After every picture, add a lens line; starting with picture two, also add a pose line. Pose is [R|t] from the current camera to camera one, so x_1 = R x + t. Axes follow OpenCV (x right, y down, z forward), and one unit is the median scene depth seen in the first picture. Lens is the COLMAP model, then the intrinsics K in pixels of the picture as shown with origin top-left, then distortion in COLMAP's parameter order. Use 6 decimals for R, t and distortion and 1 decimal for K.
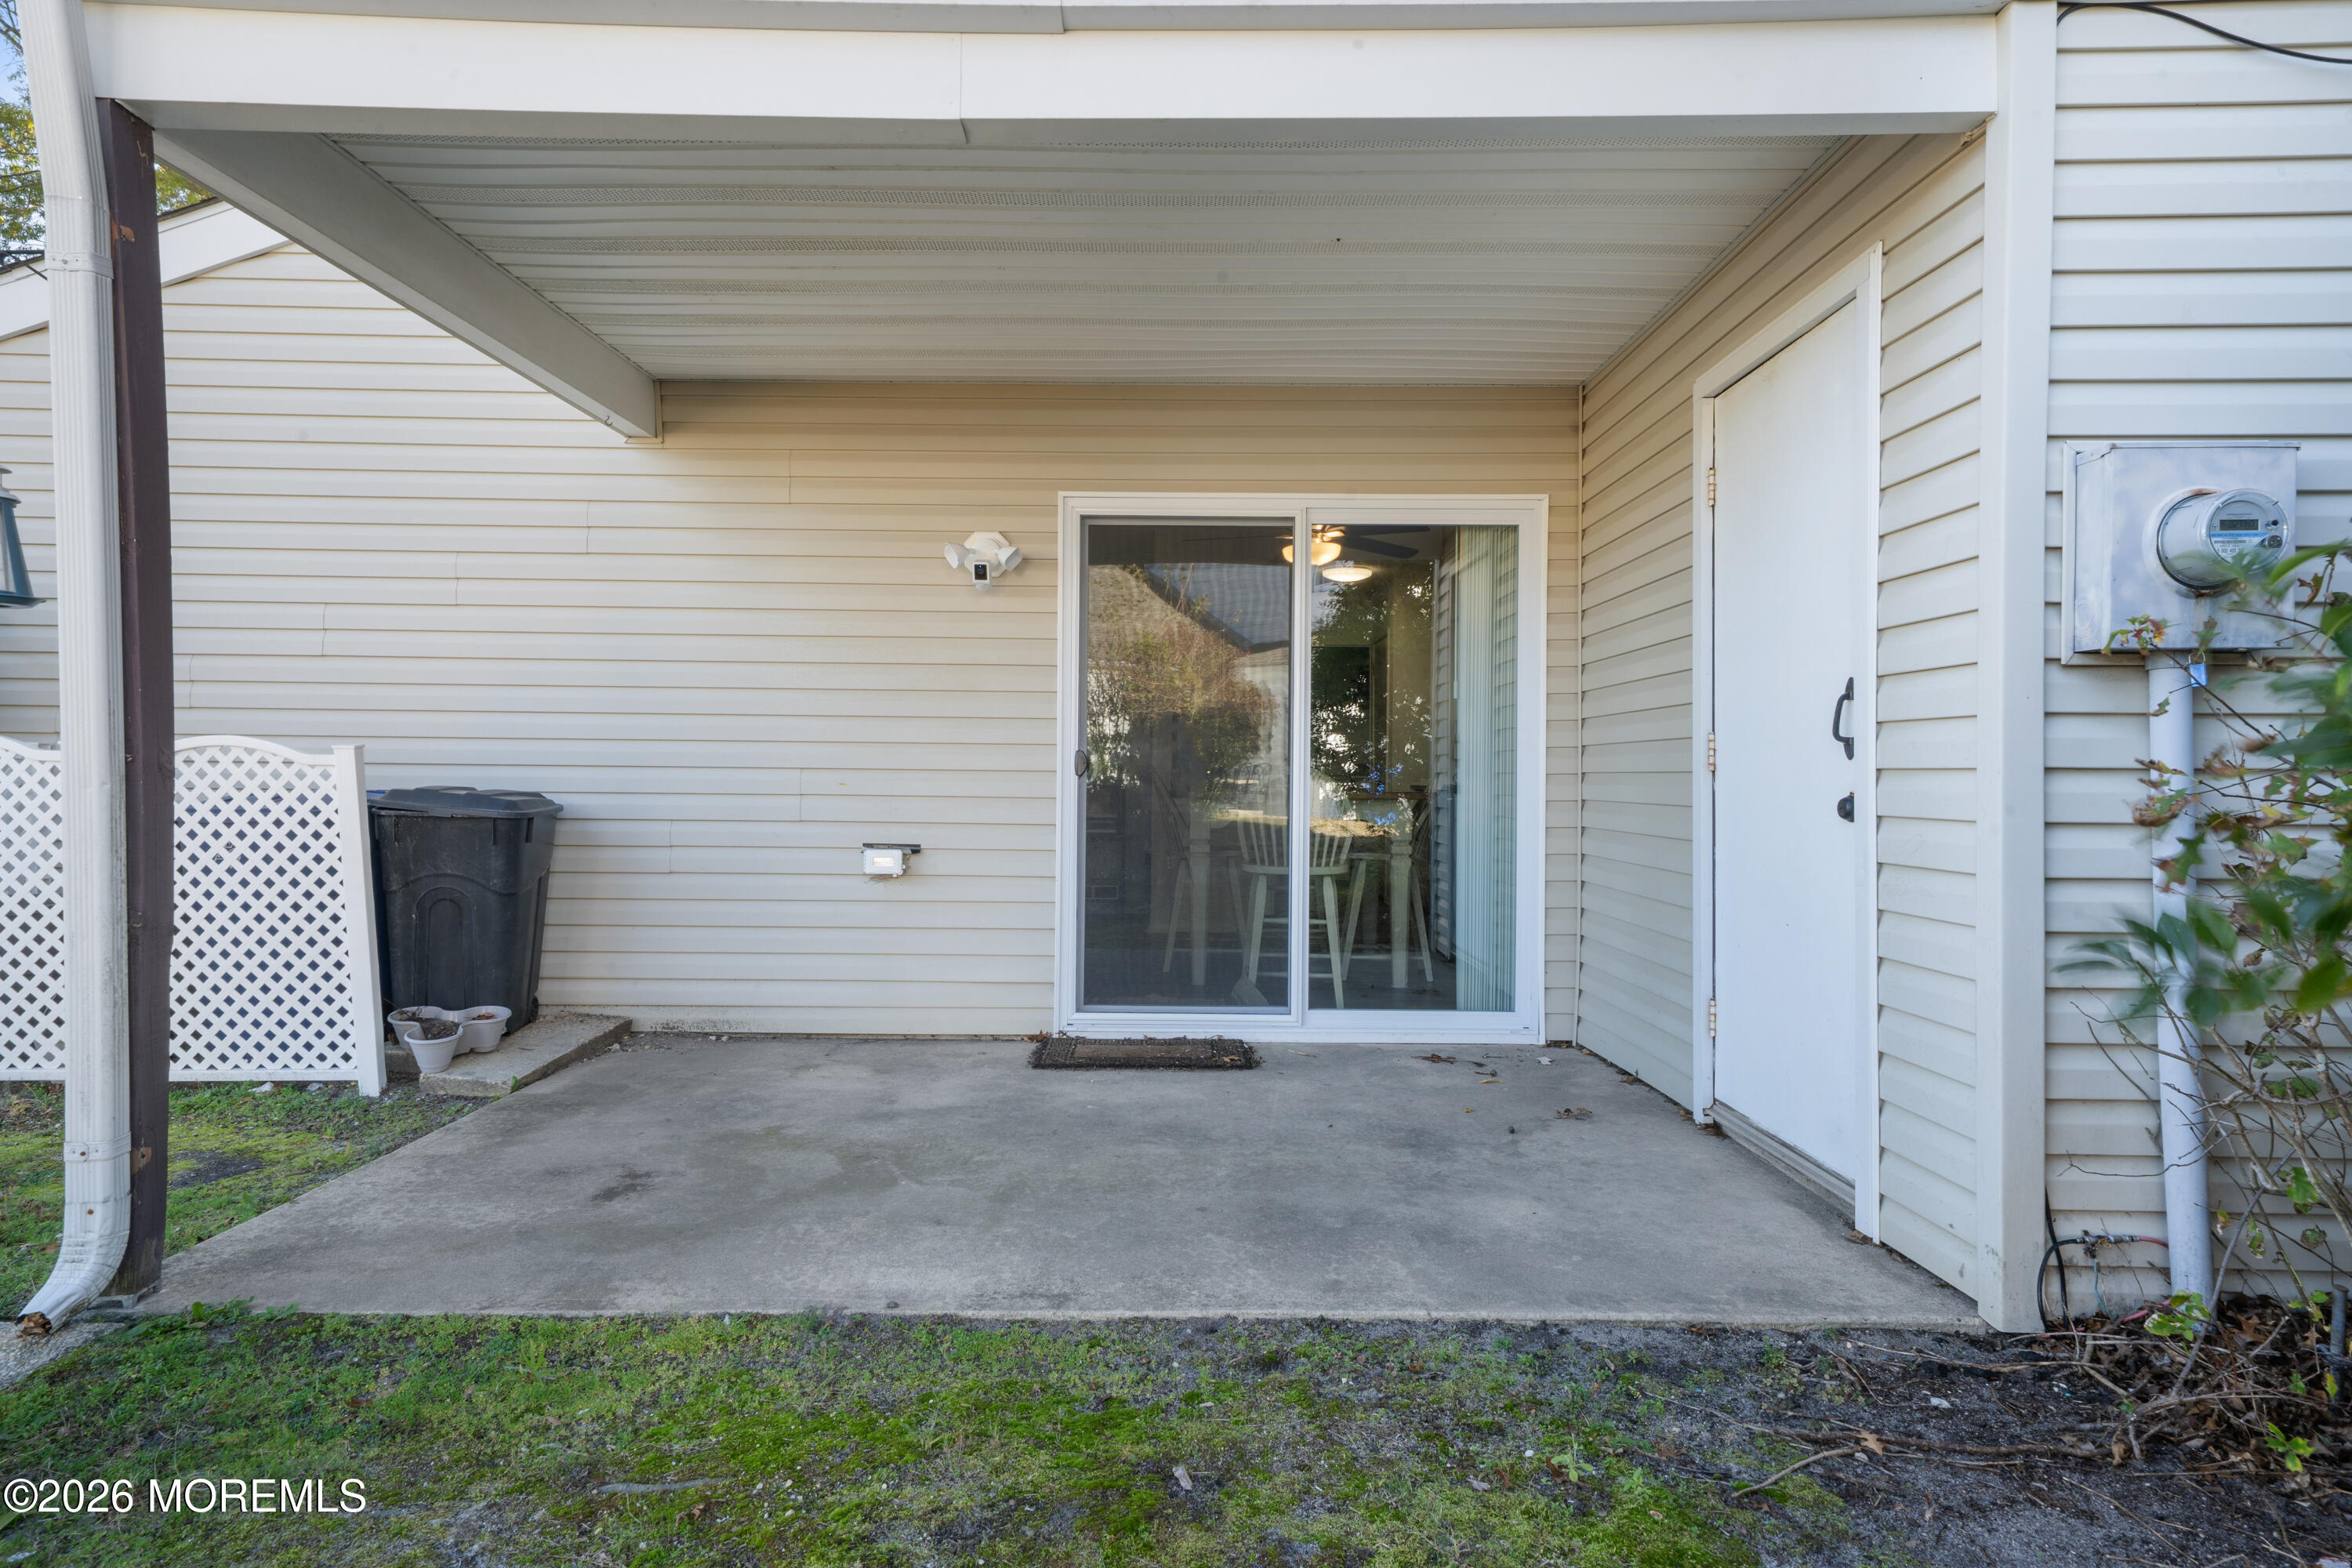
lens RADIAL K [[1298.6, 0, 1176.0], [0, 1298.6, 784.0], [0, 0, 1]] dist [0.000107, 0.000088]
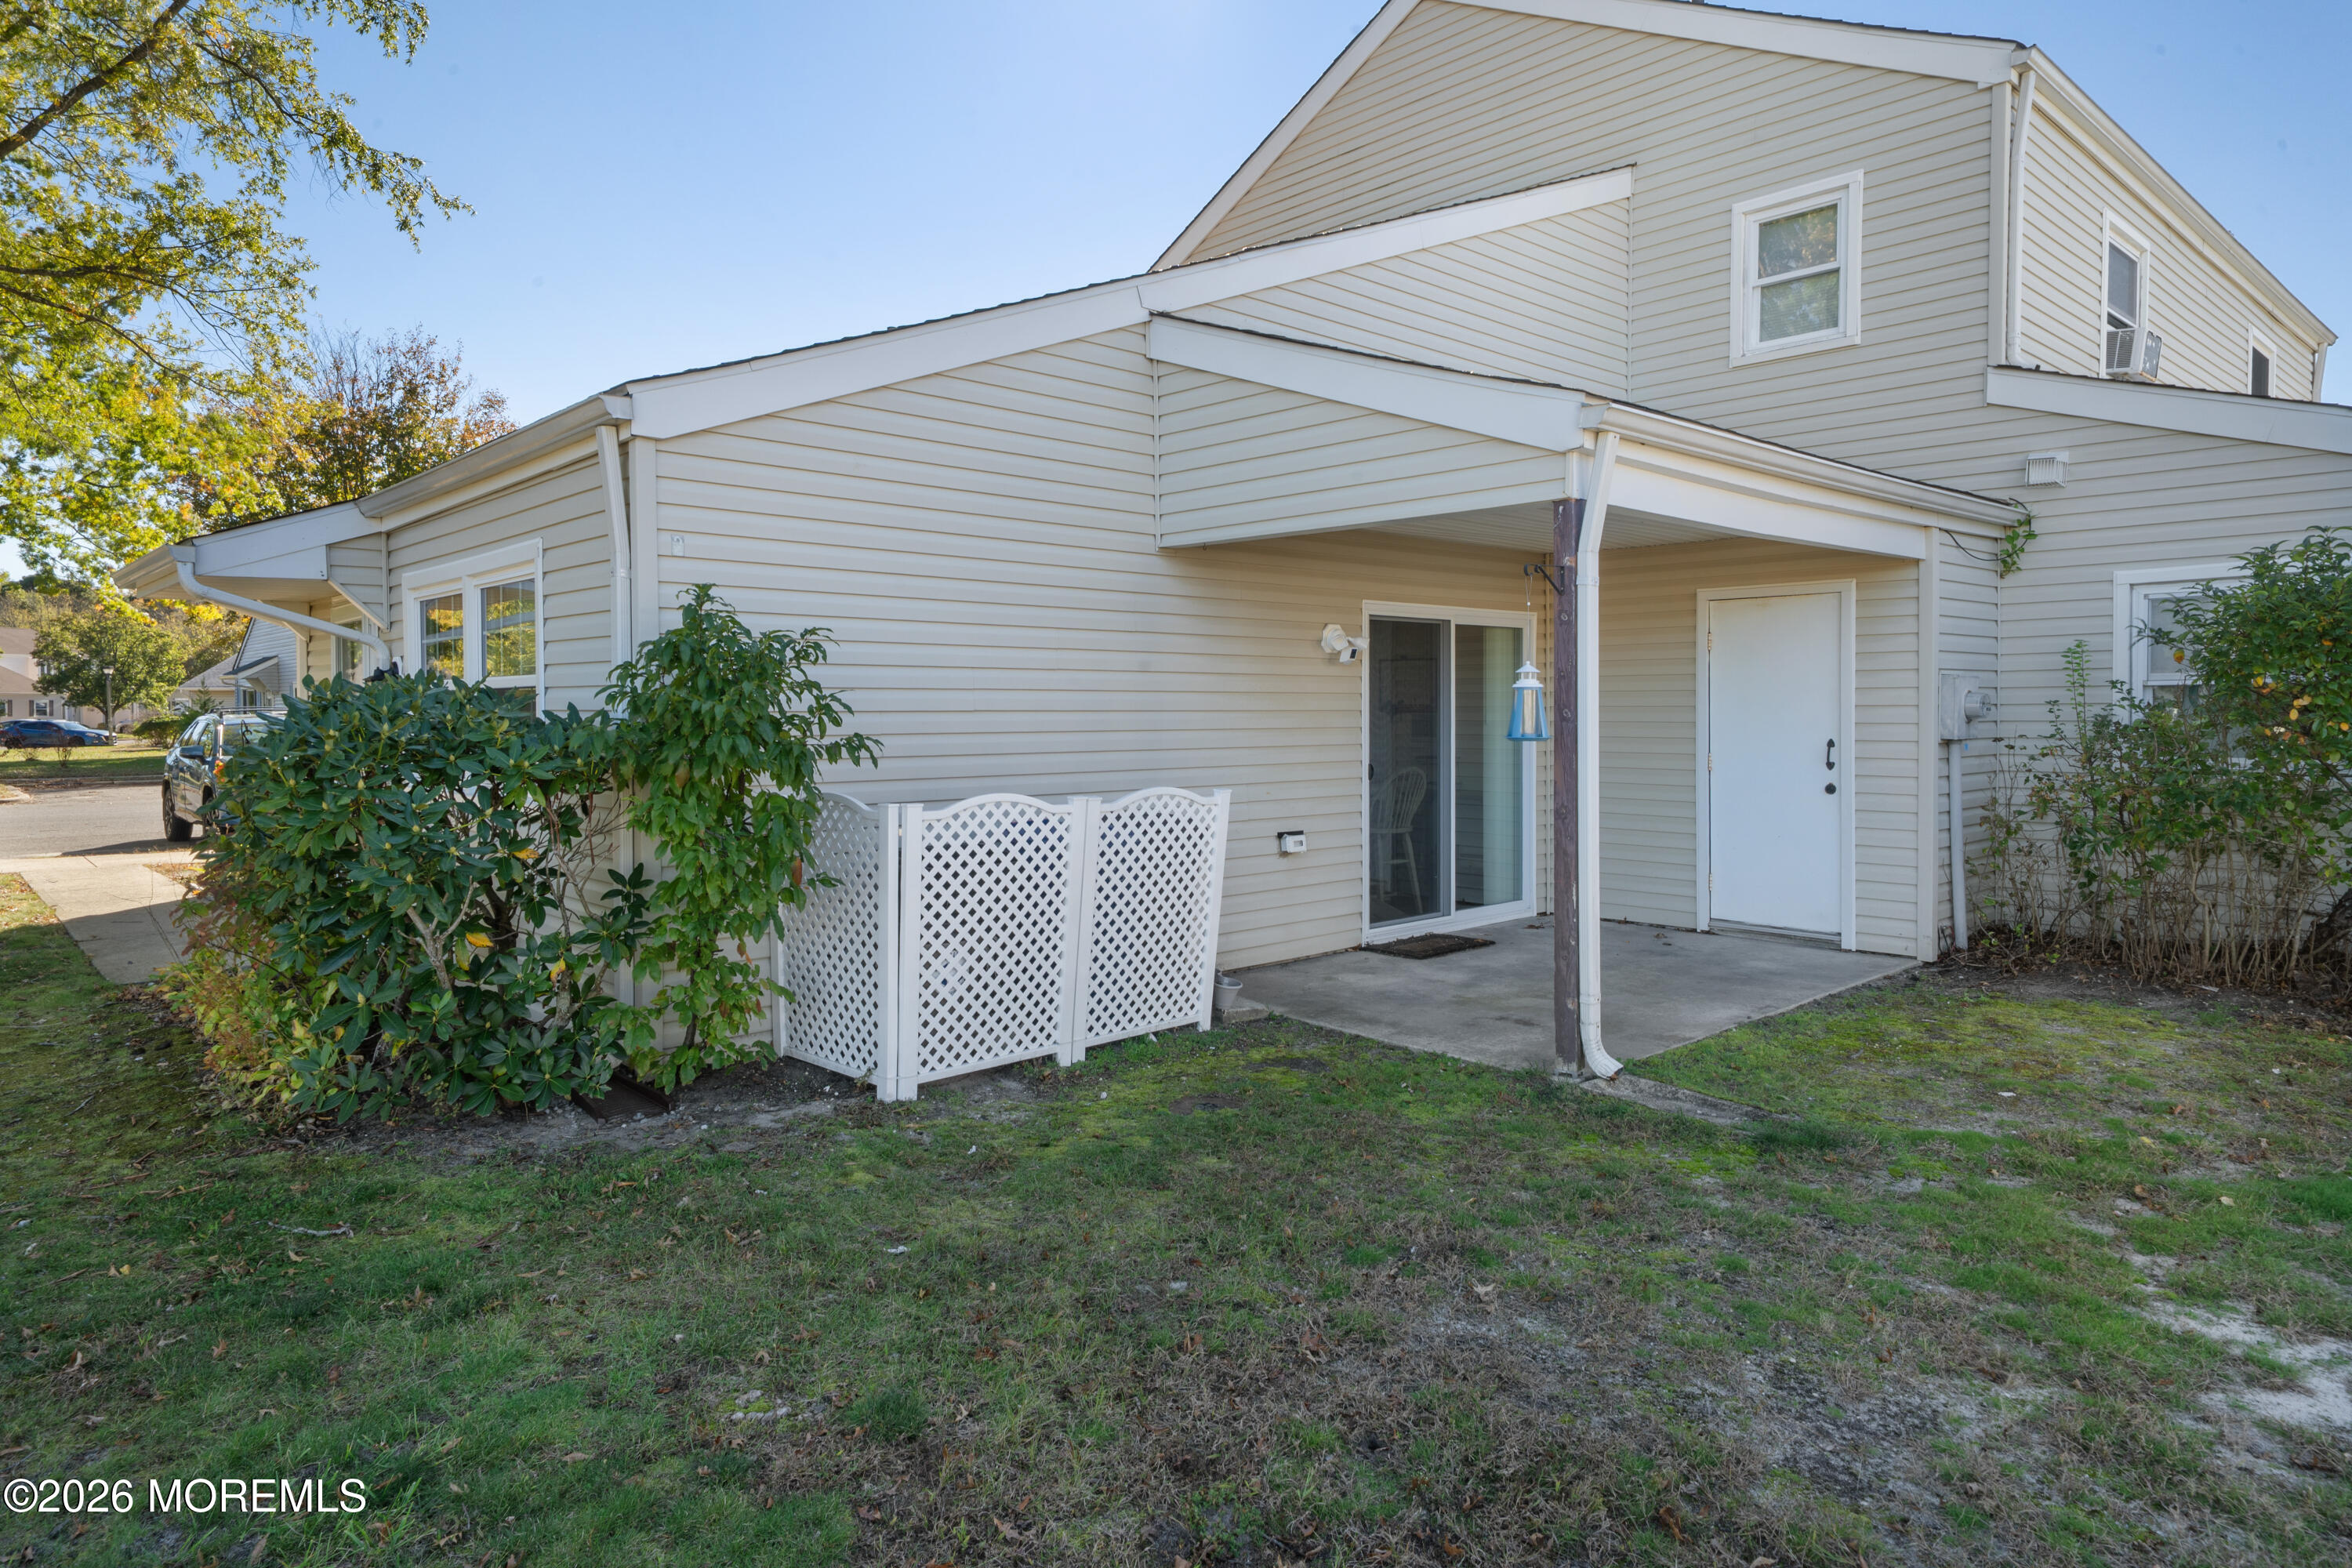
lens RADIAL K [[1454.7, 0, 1176.0], [0, 1454.7, 784.0], [0, 0, 1]] dist [-0.000057, -0.000032]
pose [[0.751893, -0.058489, 0.656686, -1.552074], [0.022400, 0.997748, 0.063219, -0.135237], [-0.658904, -0.032824, 0.751510, -0.210012]]
